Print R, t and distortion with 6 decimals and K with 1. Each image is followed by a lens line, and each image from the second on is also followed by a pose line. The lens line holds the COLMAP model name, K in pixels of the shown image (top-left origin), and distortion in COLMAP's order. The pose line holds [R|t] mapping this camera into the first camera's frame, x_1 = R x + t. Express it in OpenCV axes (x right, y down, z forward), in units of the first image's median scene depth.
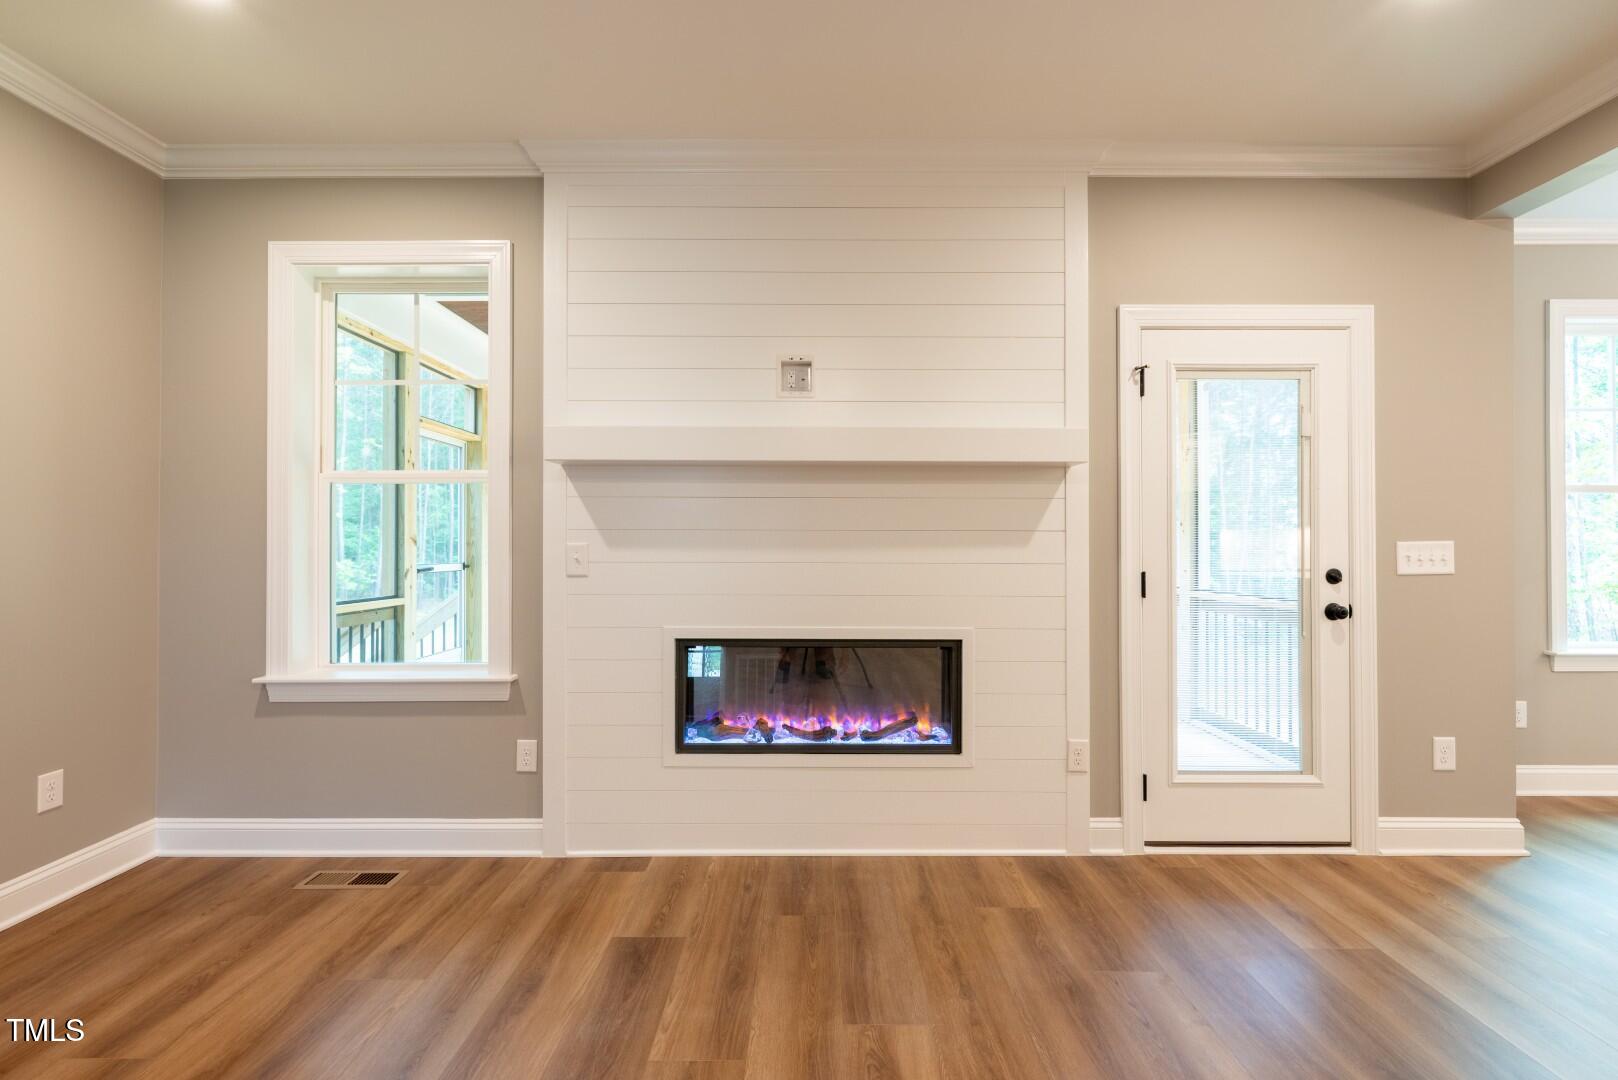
lens RADIAL K [[728.5, 0, 811.4], [0, 728.5, 537.7], [0, 0, 1]] dist [-0.001493, 0.001756]
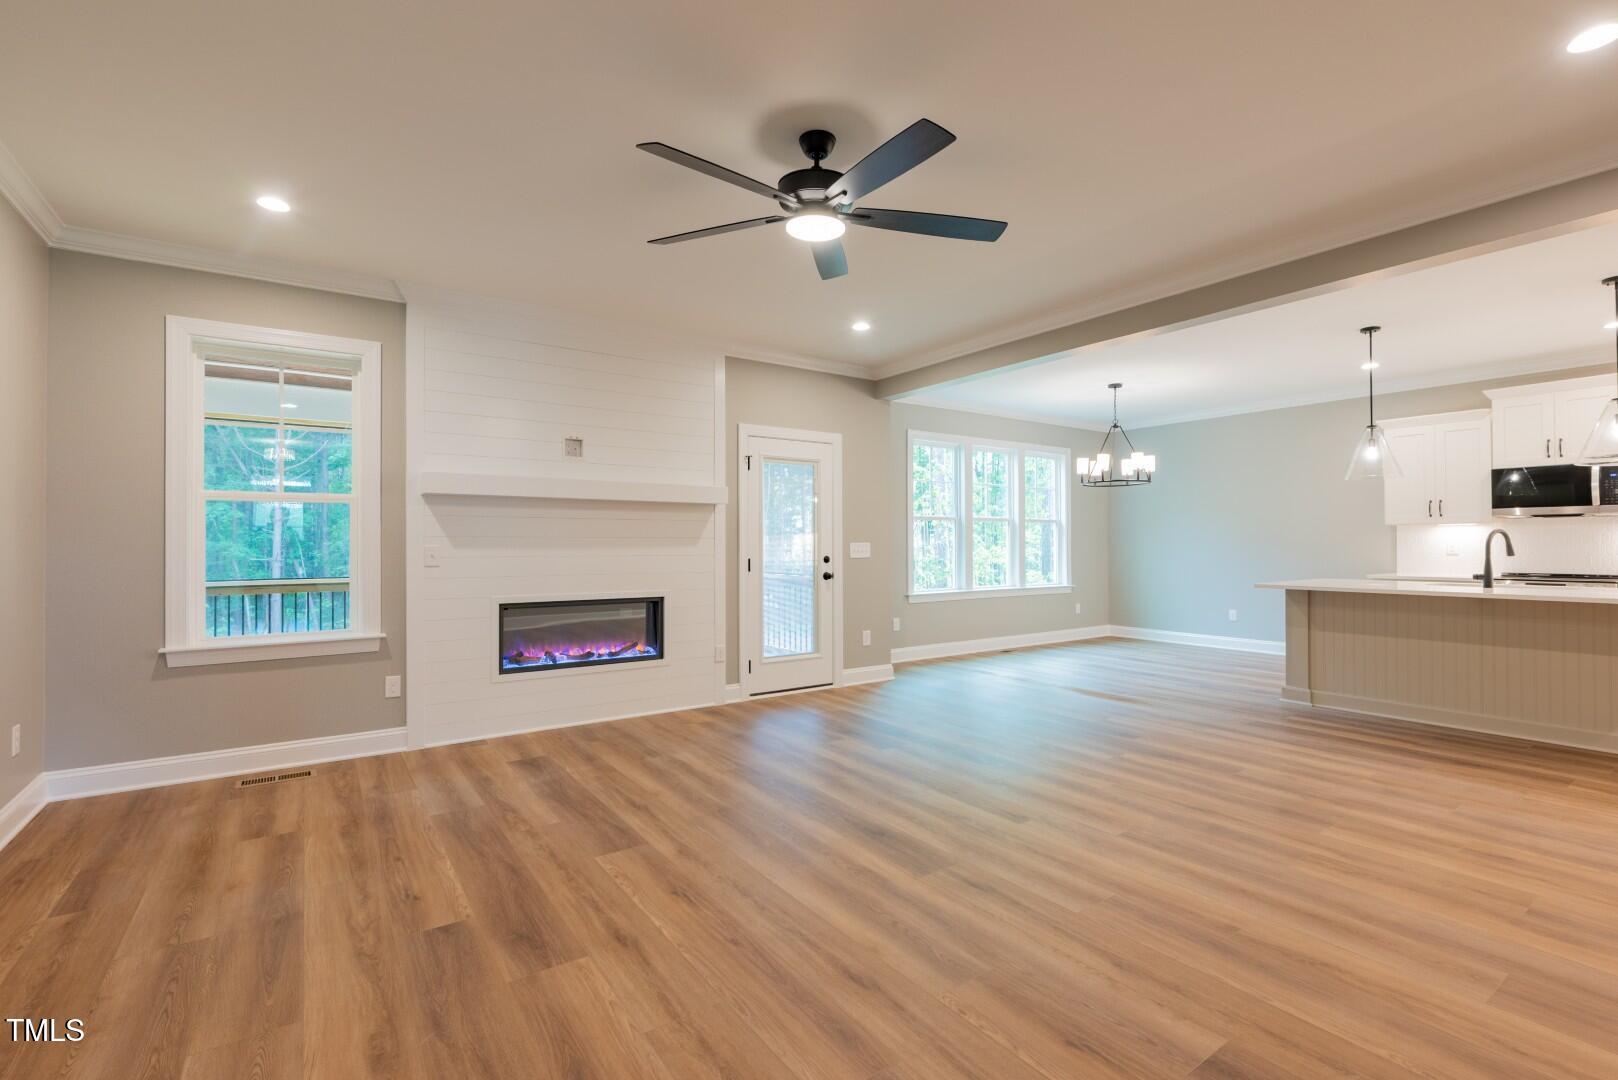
lens RADIAL K [[728.5, 0, 814.8], [0, 728.5, 542.2], [0, 0, 1]] dist [-0.001493, 0.001756]
pose [[0.818340, -0.001148, 0.574733, -0.544307], [-0.001601, 0.999990, 0.004278, -0.006850], [-0.574732, -0.004421, 0.818330, -0.735874]]
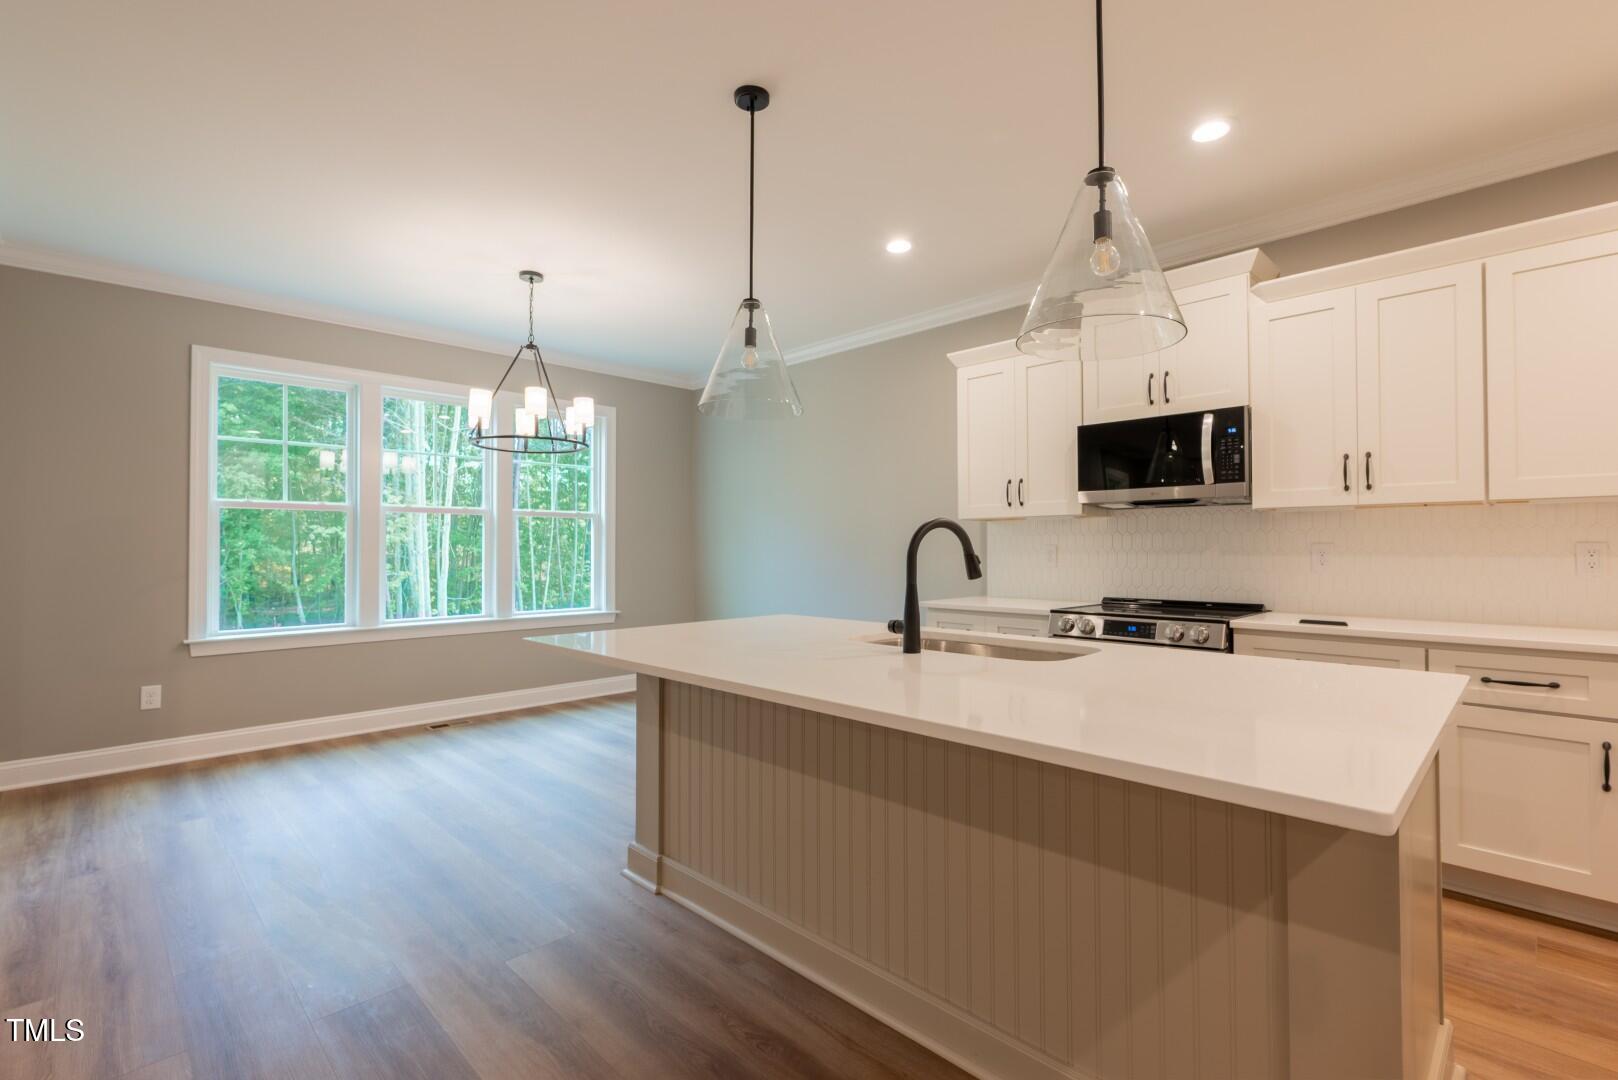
lens RADIAL K [[728.5, 0, 815.0], [0, 728.5, 534.8], [0, 0, 1]] dist [-0.001493, 0.001756]
pose [[0.707487, 0.010477, 0.706648, 1.112247], [-0.003029, 0.999926, -0.011792, -0.007330], [-0.706720, 0.006202, 0.707467, -0.702694]]
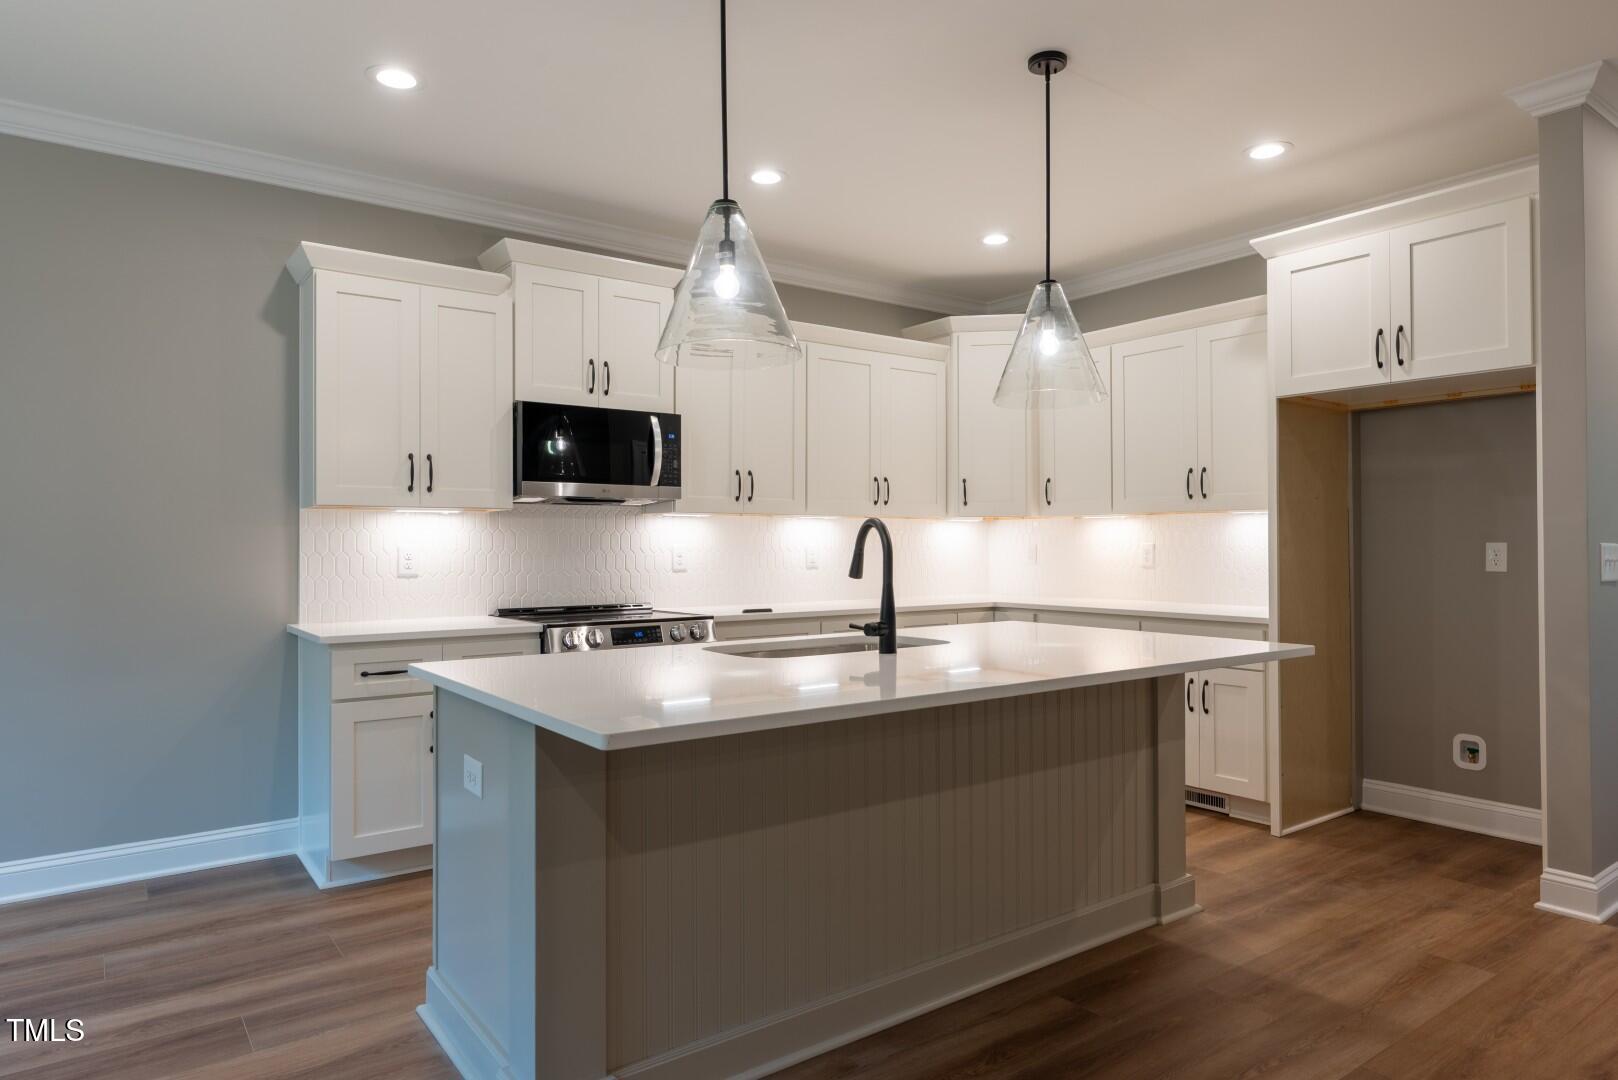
lens RADIAL K [[965.2, 0, 807.9], [0, 965.2, 547.4], [0, 0, 1]] dist [-0.006849, 0.001631]
pose [[-0.586503, 0.001245, 0.809946, 0.970372], [-0.001826, 0.999994, -0.002860, -0.000214], [-0.809945, -0.003156, -0.586498, 0.375685]]
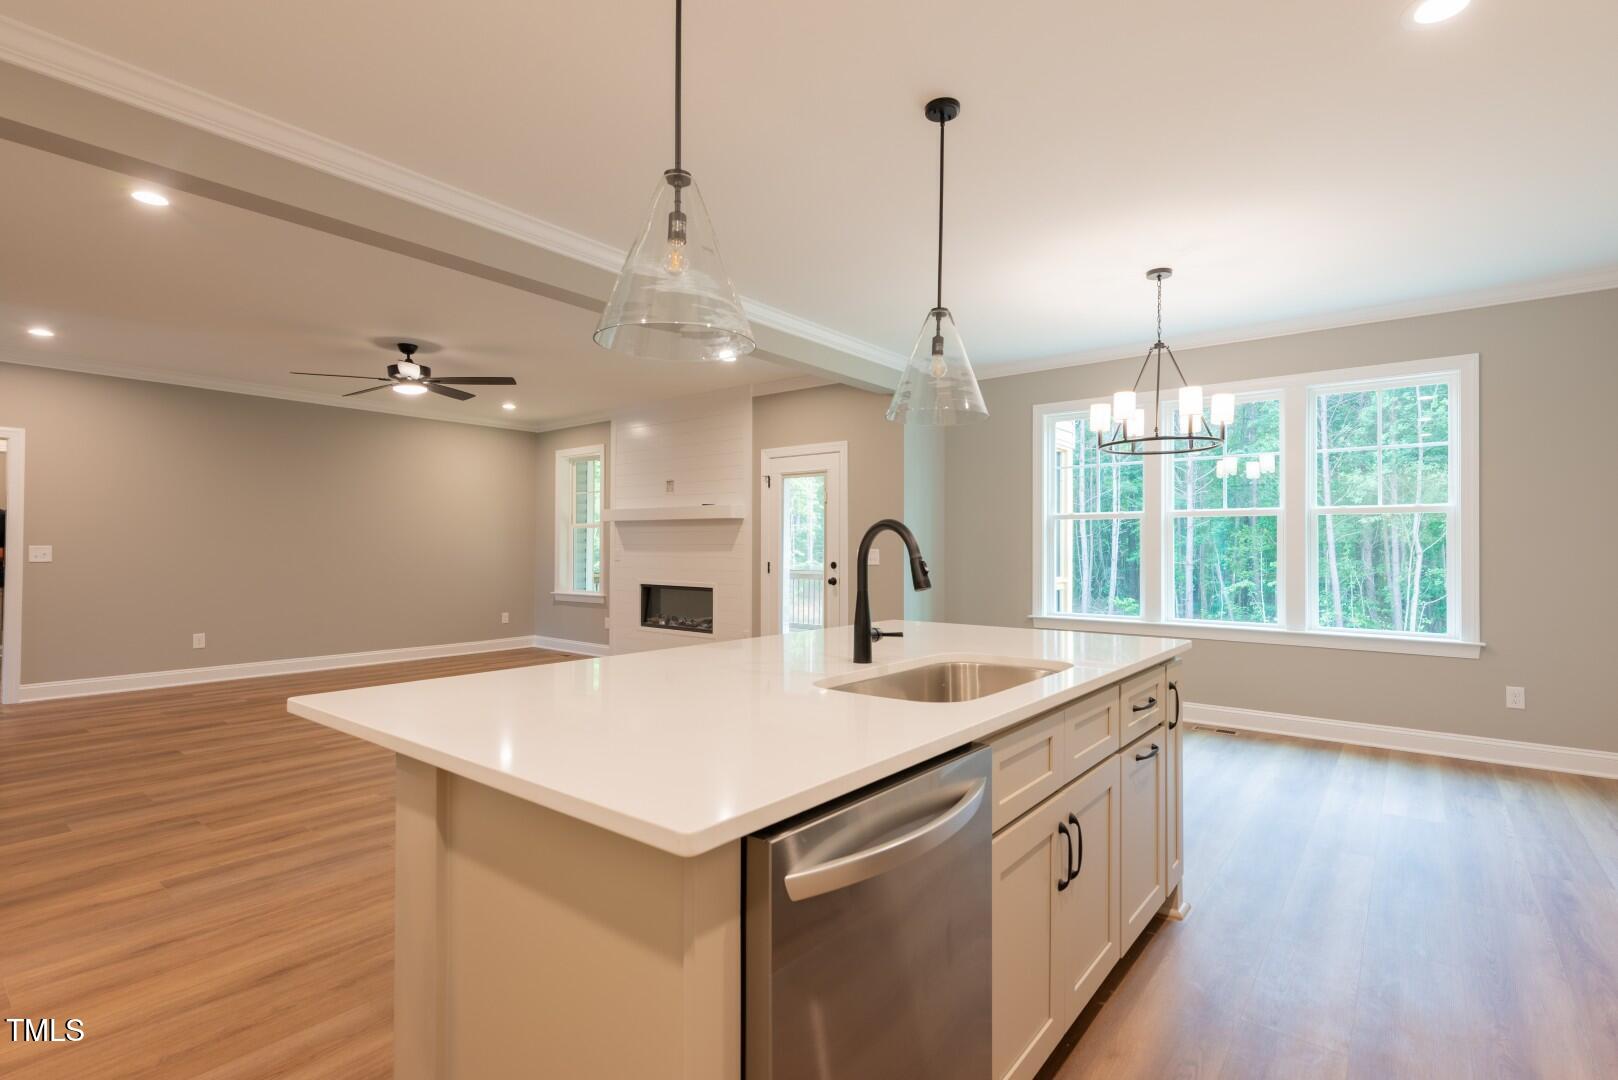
lens RADIAL K [[767.8, 0, 813.7], [0, 767.8, 540.7], [0, 0, 1]] dist [-0.005875, 0.000830]
pose [[0.783735, -0.003050, -0.621088, 2.125249], [0.000150, 0.999989, -0.004722, -0.010622], [0.621095, 0.003608, 0.783727, -0.863076]]
